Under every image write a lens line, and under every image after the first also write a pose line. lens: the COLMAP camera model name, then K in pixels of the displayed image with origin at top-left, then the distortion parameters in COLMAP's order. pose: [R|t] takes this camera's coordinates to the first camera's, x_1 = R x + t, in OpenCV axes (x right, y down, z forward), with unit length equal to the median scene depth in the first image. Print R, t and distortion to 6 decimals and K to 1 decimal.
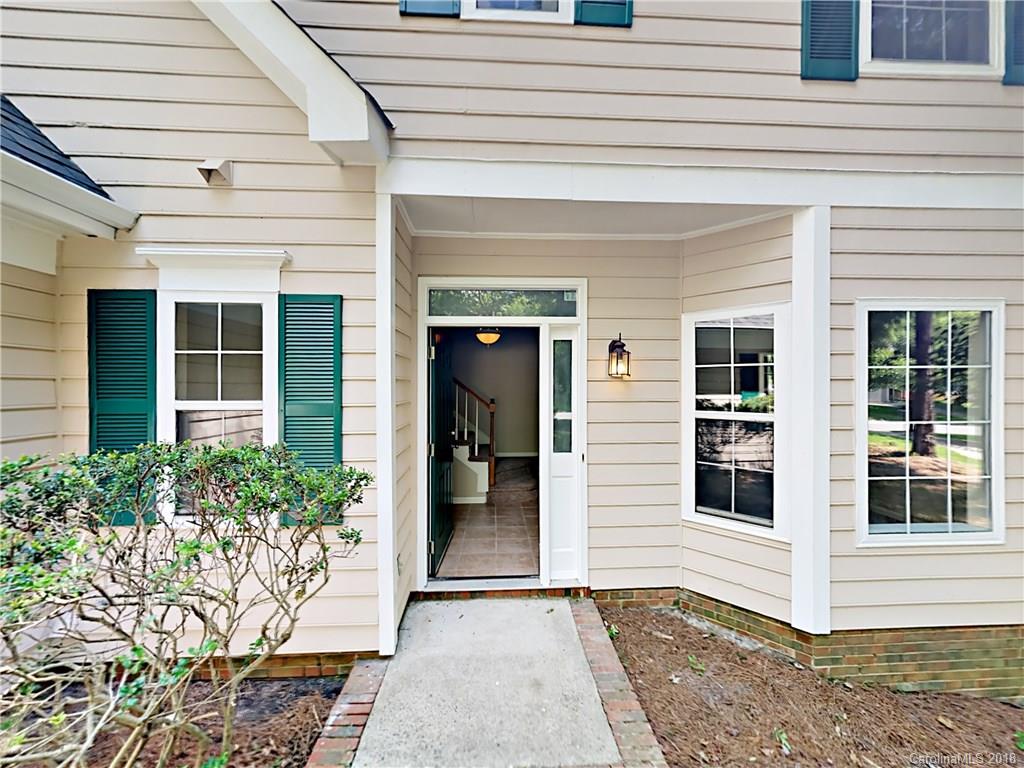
lens RADIAL K [[384.0, 0, 509.3], [0, 384.0, 384.3], [0, 0, 1]] dist [0.000160, 0.000055]
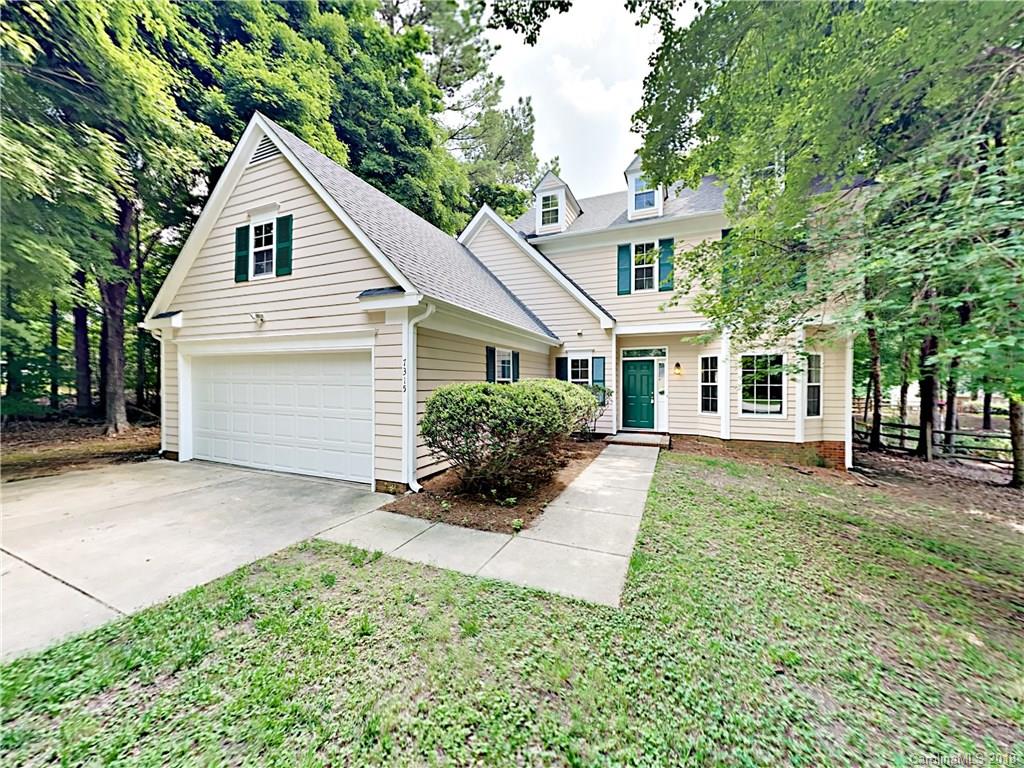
lens RADIAL K [[384.0, 0, 509.3], [0, 384.0, 384.3], [0, 0, 1]] dist [0.000160, 0.000055]
pose [[0.895281, 0.004270, -0.445482, 0.517740], [-0.000908, 0.999969, 0.007759, 0.060003], [0.445502, -0.006542, 0.895257, -3.148513]]
